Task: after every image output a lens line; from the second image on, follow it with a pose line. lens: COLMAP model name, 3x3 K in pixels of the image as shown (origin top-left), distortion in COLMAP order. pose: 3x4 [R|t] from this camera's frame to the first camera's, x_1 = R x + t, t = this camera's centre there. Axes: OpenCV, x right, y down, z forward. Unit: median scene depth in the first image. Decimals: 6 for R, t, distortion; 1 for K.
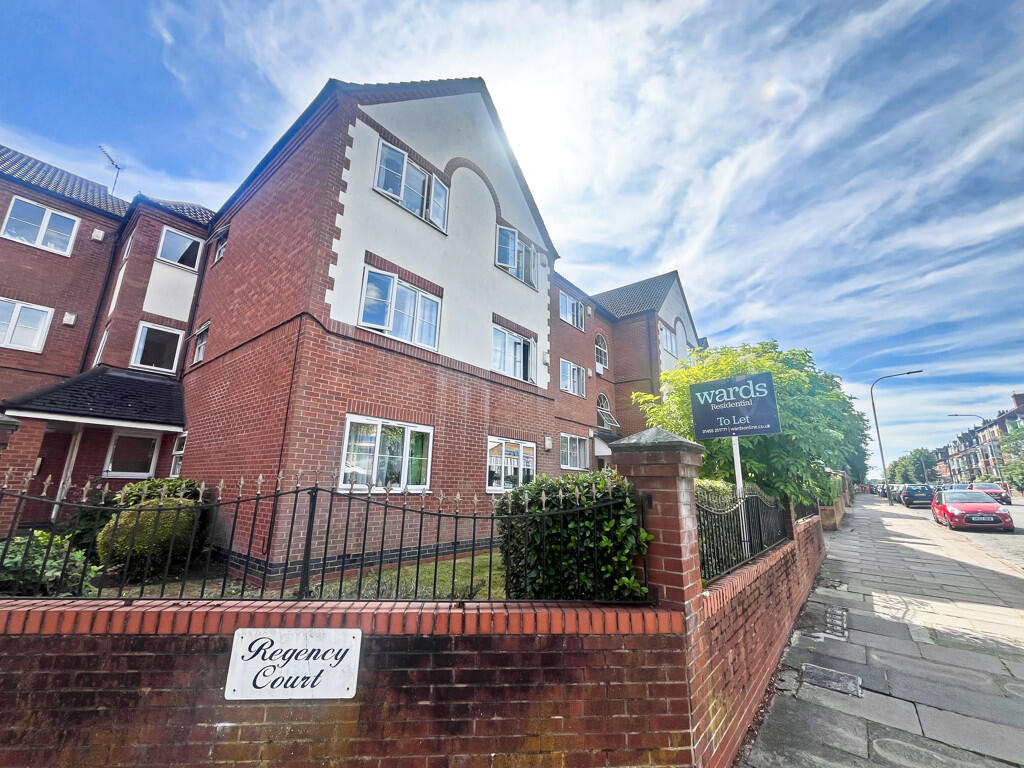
lens RADIAL K [[417.2, 0, 510.9], [0, 417.2, 383.1], [0, 0, 1]] dist [-0.003177, 0.000437]
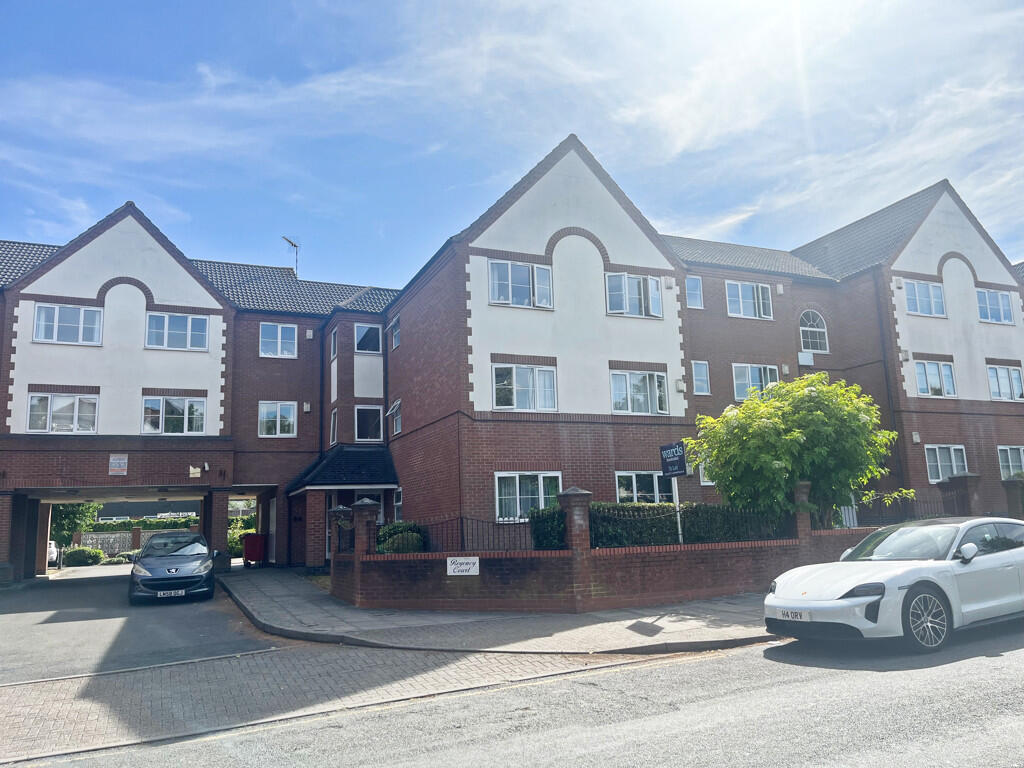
lens RADIAL K [[755.8, 0, 528.4], [0, 755.8, 386.7], [0, 0, 1]] dist [0.072699, -0.002236]
pose [[0.898326, -0.134235, -0.418319, 0.718613], [0.161325, 0.986448, 0.029896, -0.233155], [0.408638, -0.094341, 0.907808, -1.118007]]
